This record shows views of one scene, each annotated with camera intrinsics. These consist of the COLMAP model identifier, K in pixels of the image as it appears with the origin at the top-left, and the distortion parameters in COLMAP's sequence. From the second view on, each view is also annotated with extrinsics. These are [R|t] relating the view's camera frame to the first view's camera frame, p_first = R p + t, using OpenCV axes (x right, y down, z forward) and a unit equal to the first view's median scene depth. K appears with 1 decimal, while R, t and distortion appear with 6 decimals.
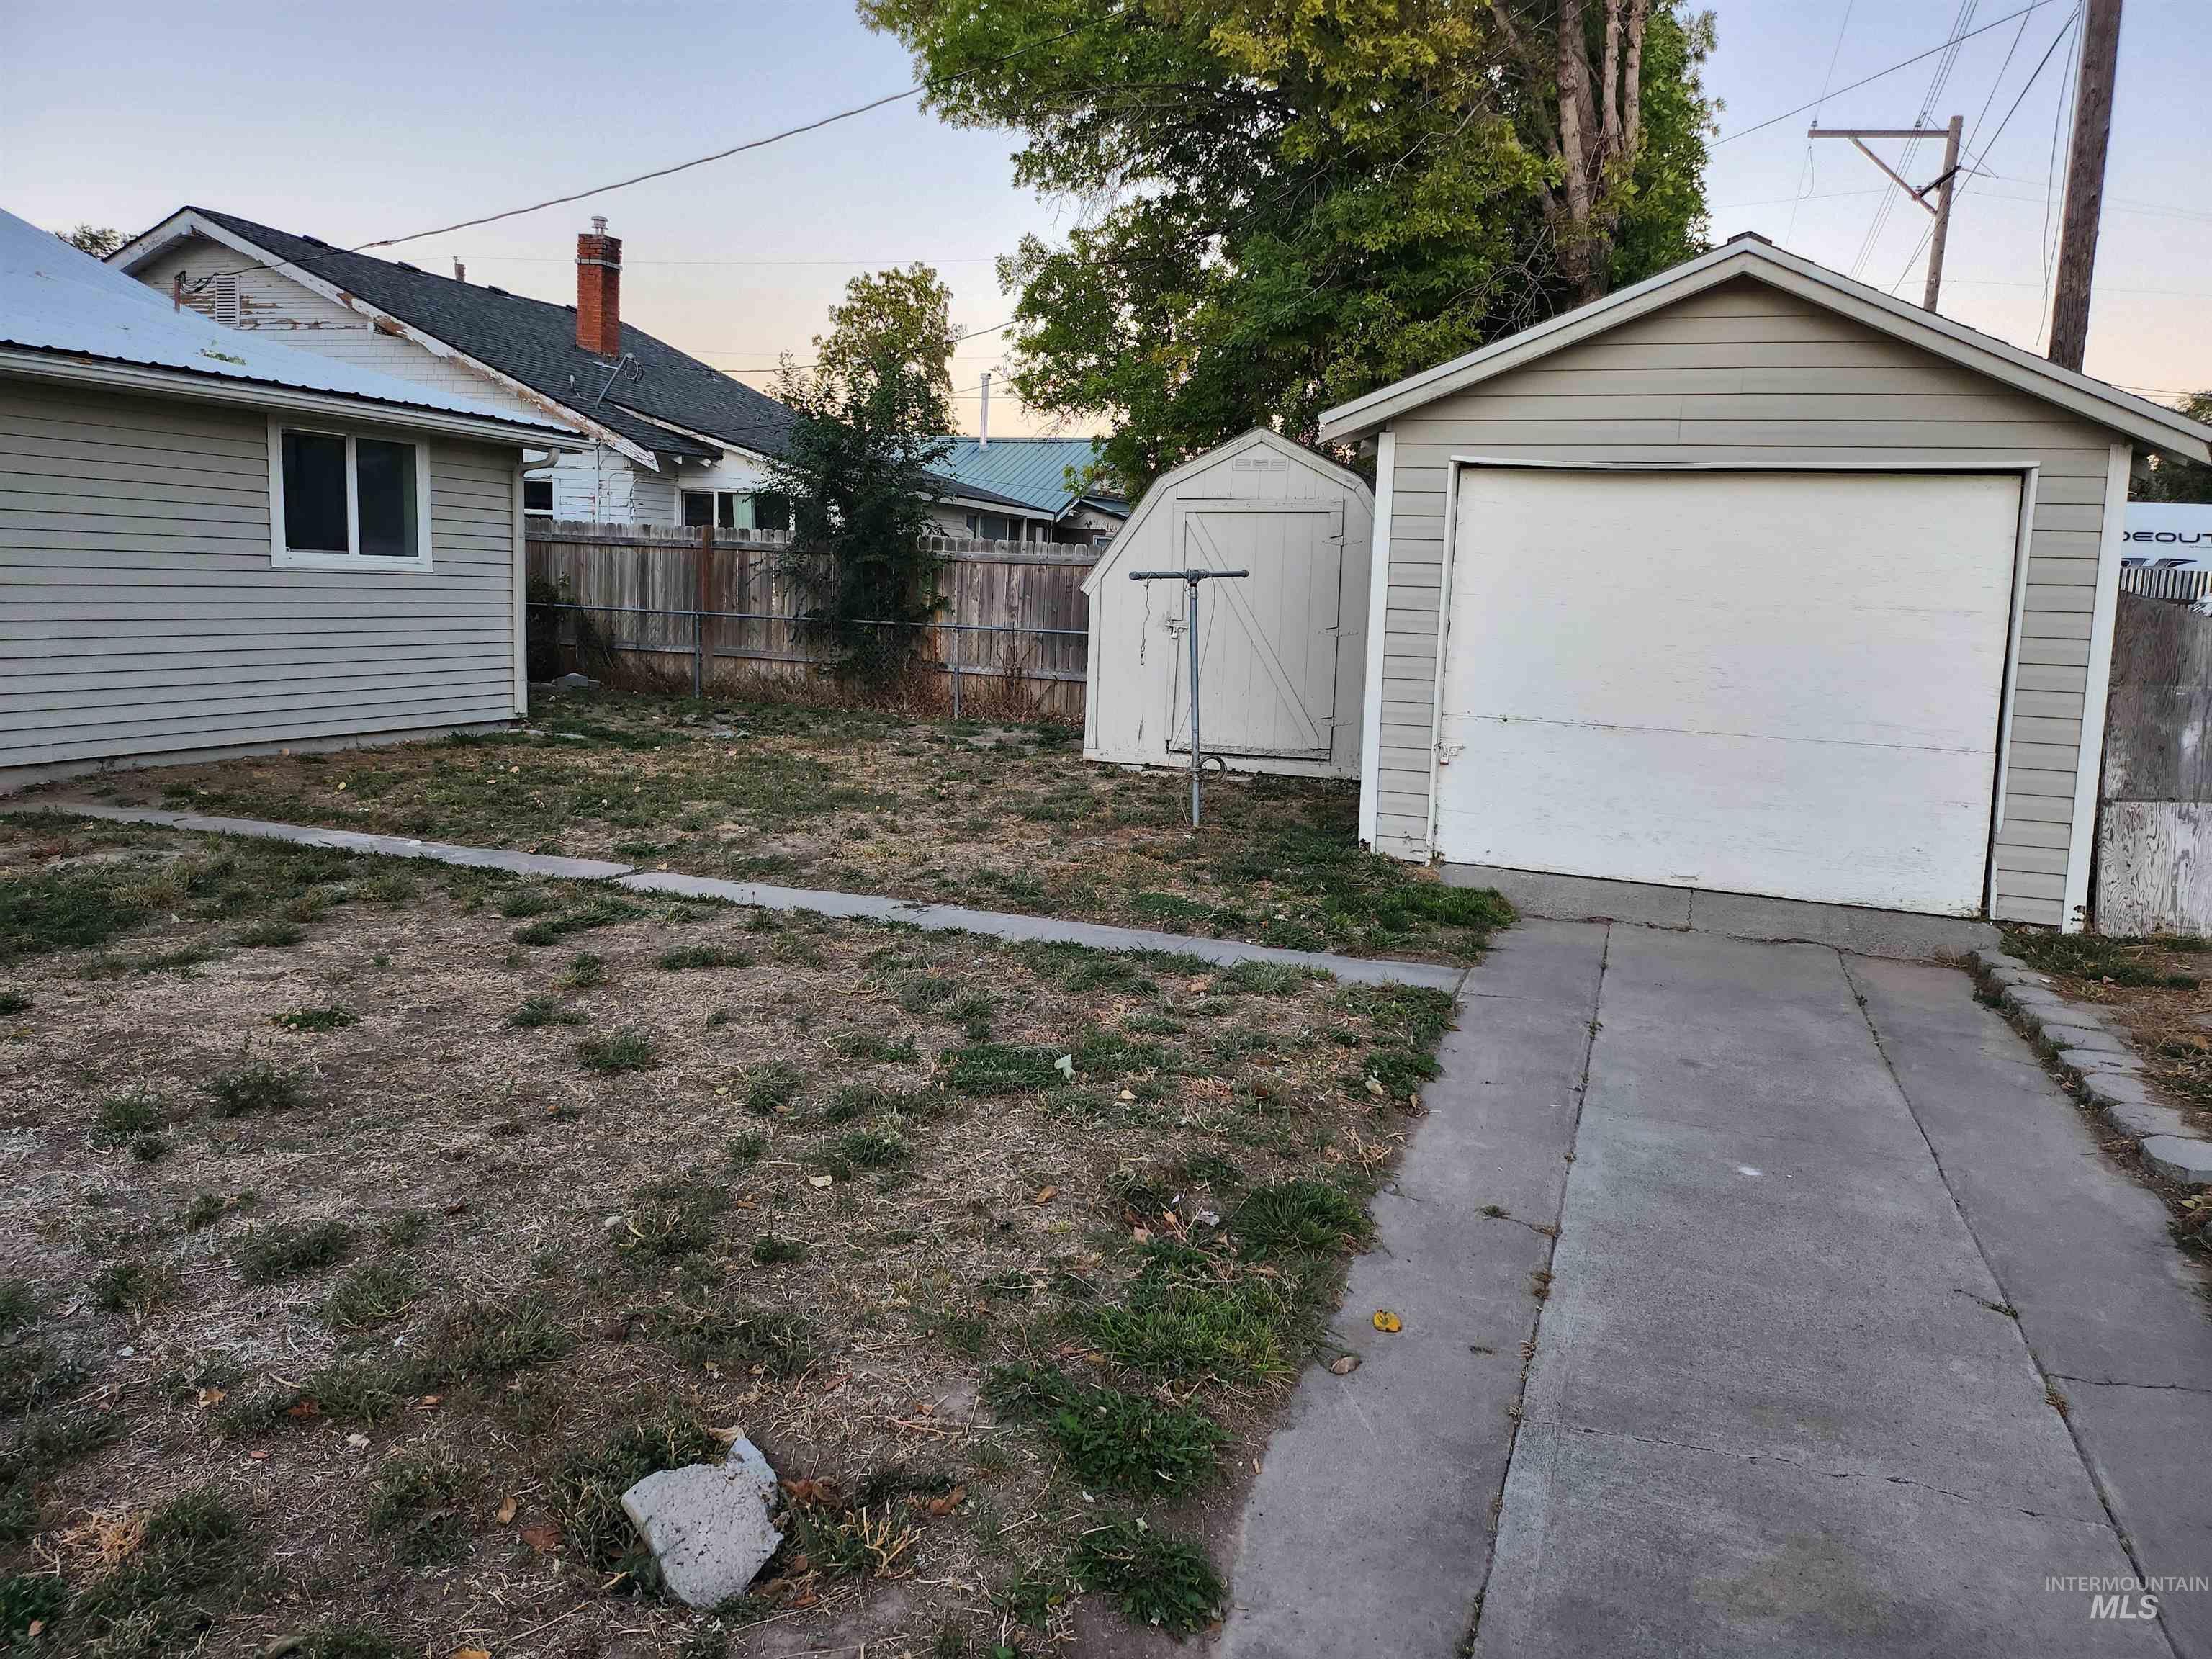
lens RADIAL K [[1562.5, 0, 1101.0], [0, 1562.5, 877.2], [0, 0, 1]] dist [0.073643, -0.001584]
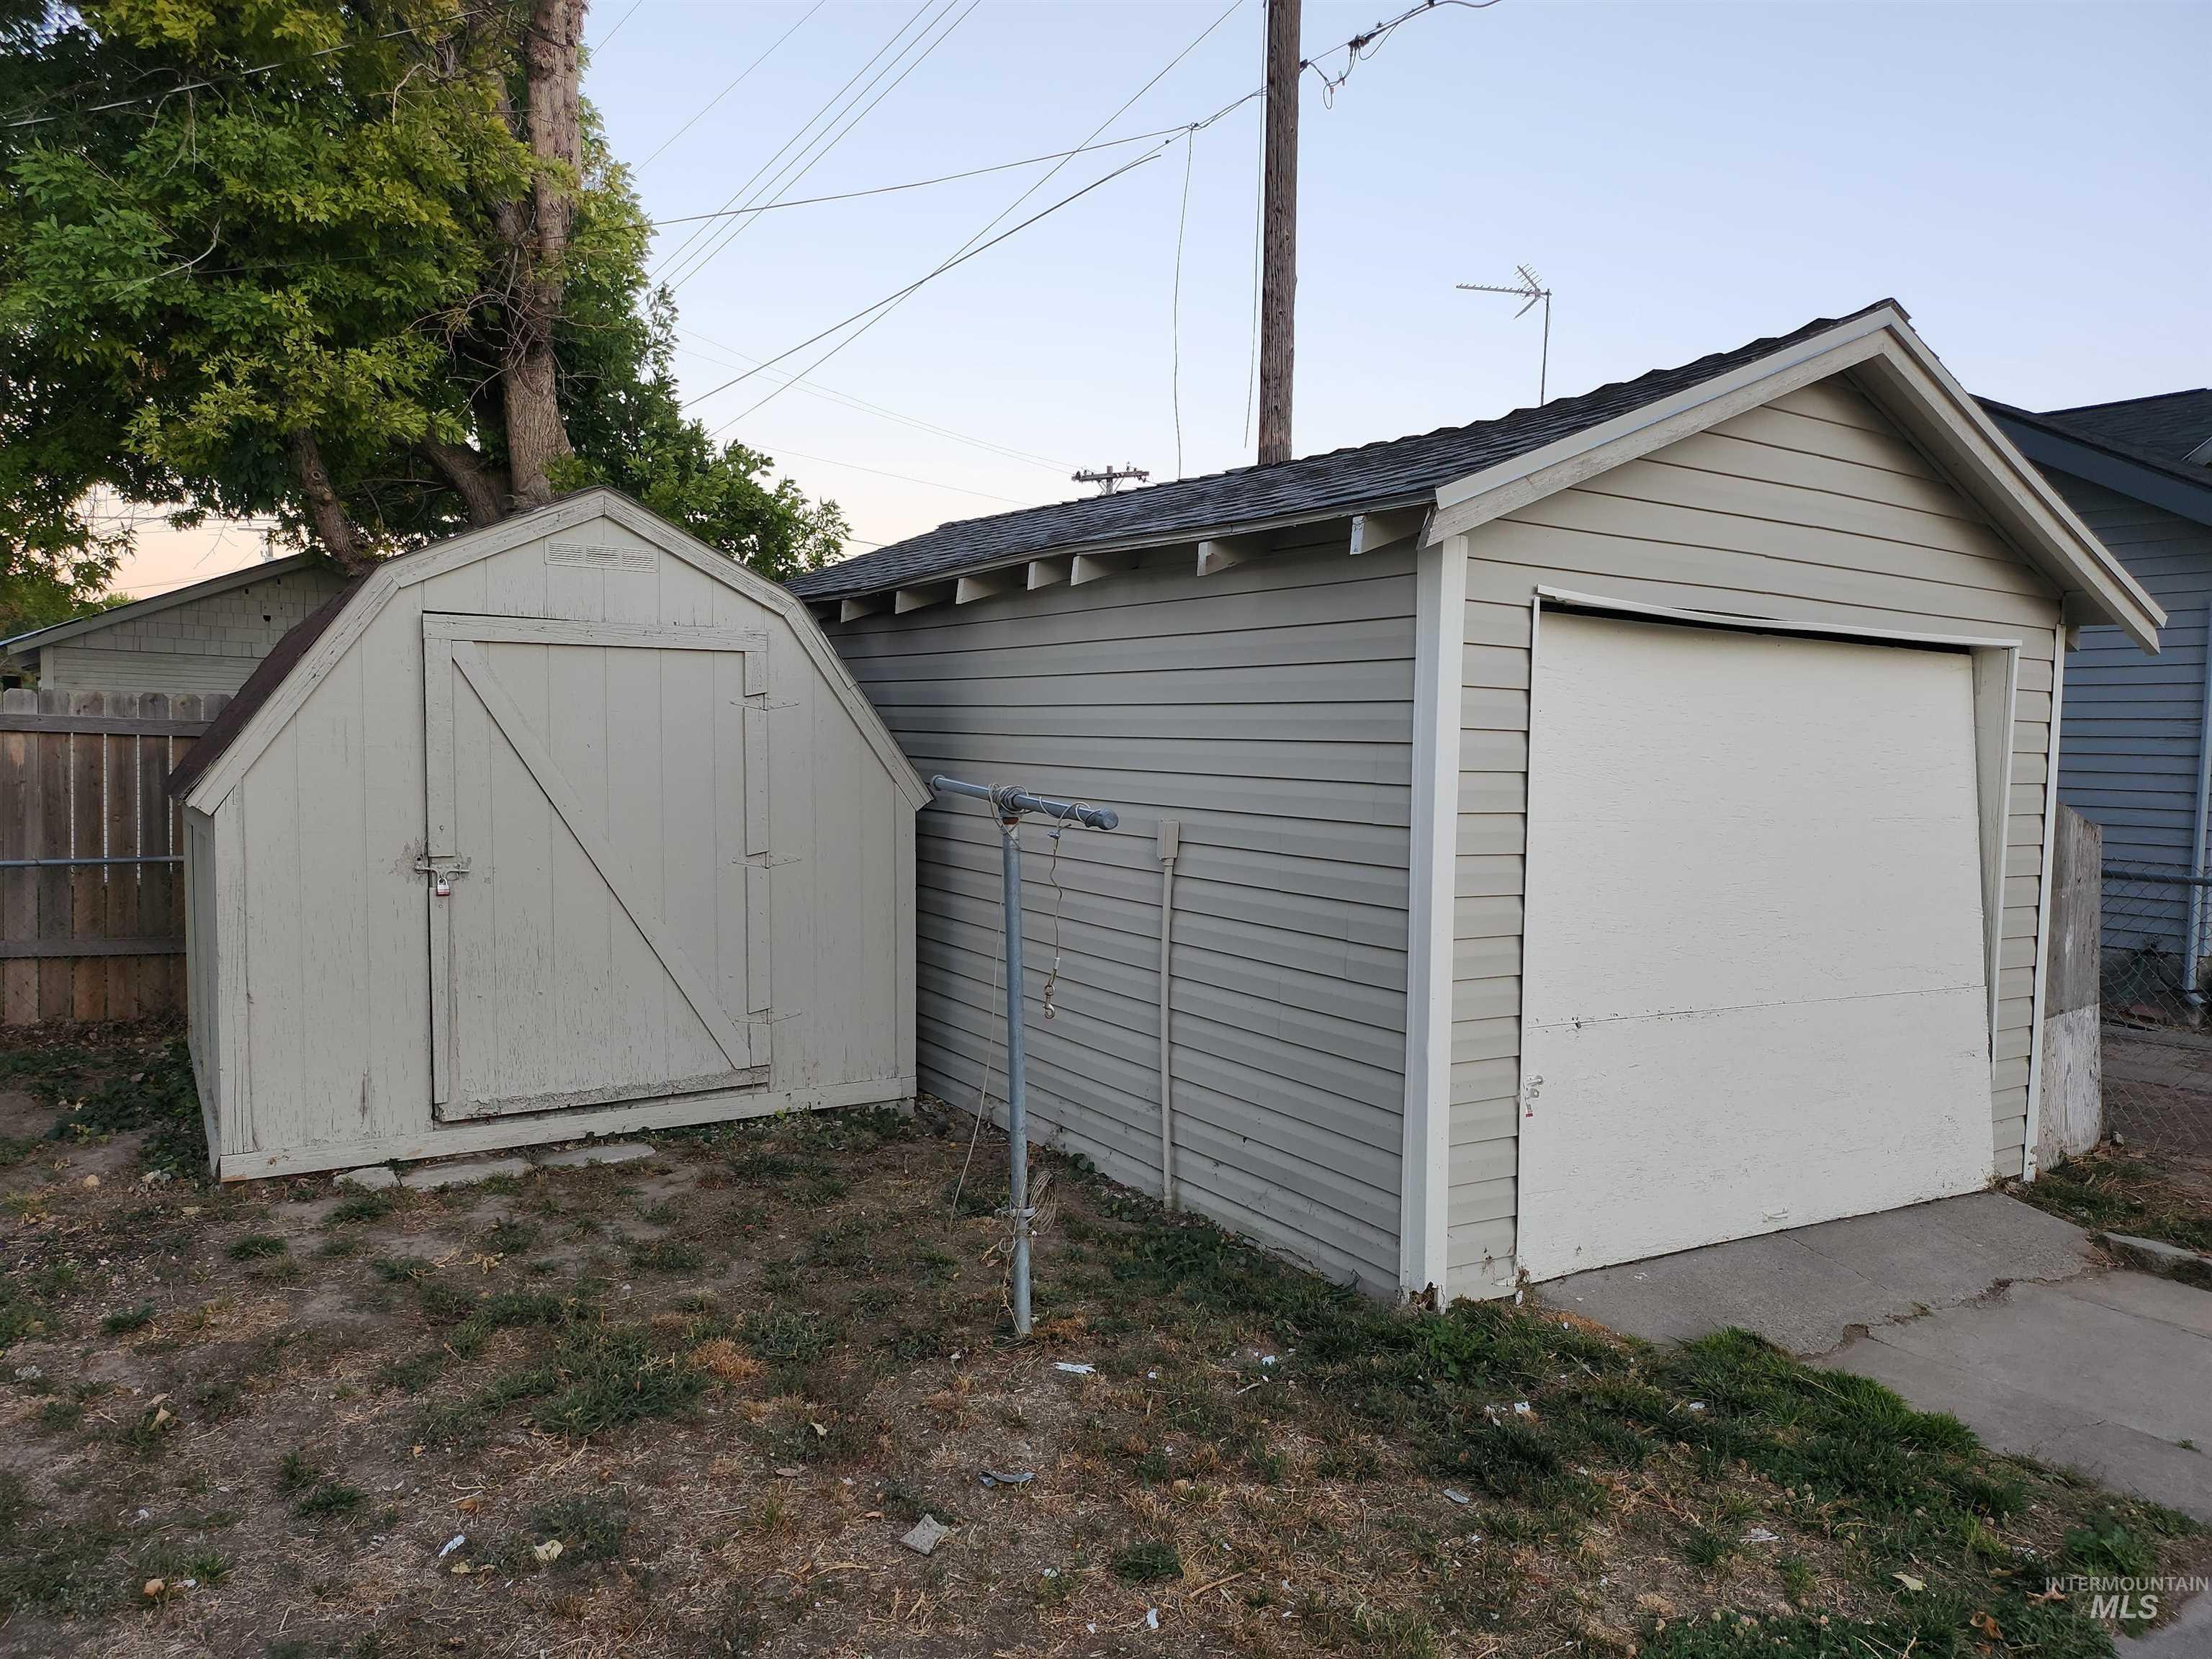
lens RADIAL K [[1592.2, 0, 1102.5], [0, 1592.2, 880.6], [0, 0, 1]] dist [0.035377, -0.002141]
pose [[0.597225, -0.100061, 0.795808, -0.164496], [0.154559, 0.987949, 0.008229, -0.094036], [-0.787041, 0.118084, 0.605494, 0.386205]]
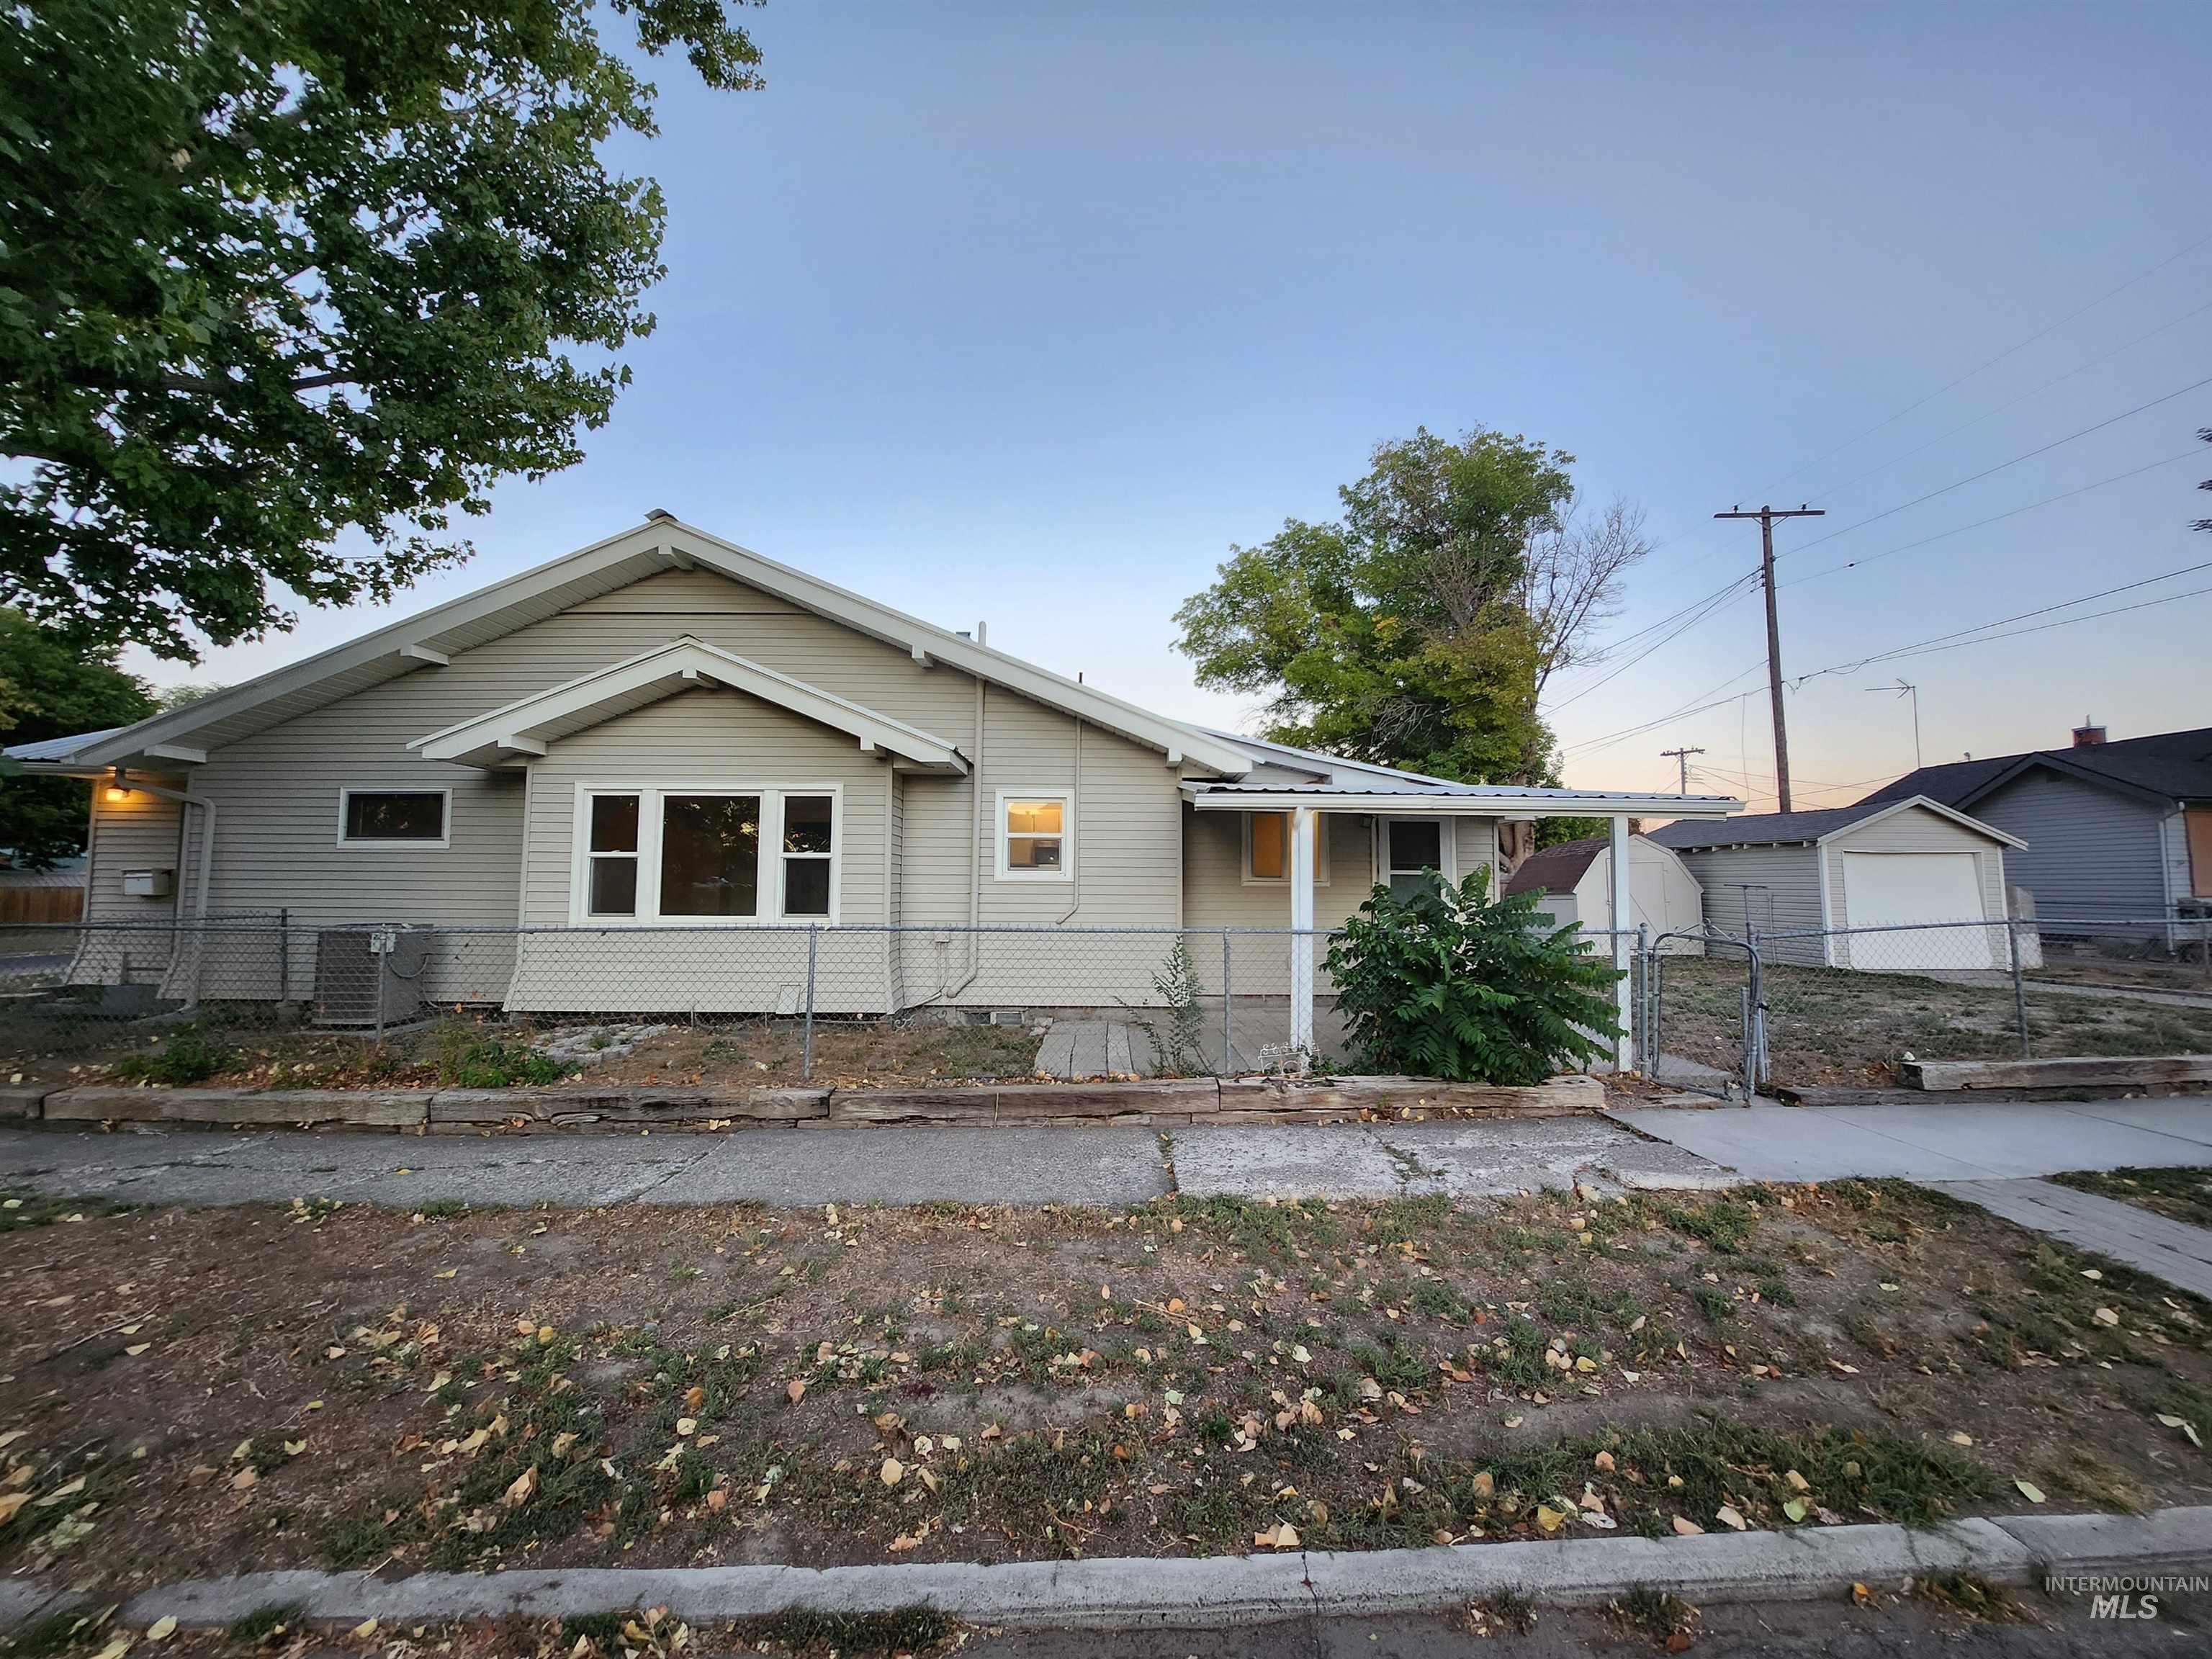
lens RADIAL K [[885.5, 0, 1106.0], [0, 885.5, 829.5], [0, 0, 1]] dist [-0.022942, -0.000085]
pose [[0.927805, -0.005735, 0.373020, -0.960159], [0.094875, 0.970635, -0.221058, -0.022484], [-0.360799, 0.240489, 0.901104, -0.064216]]
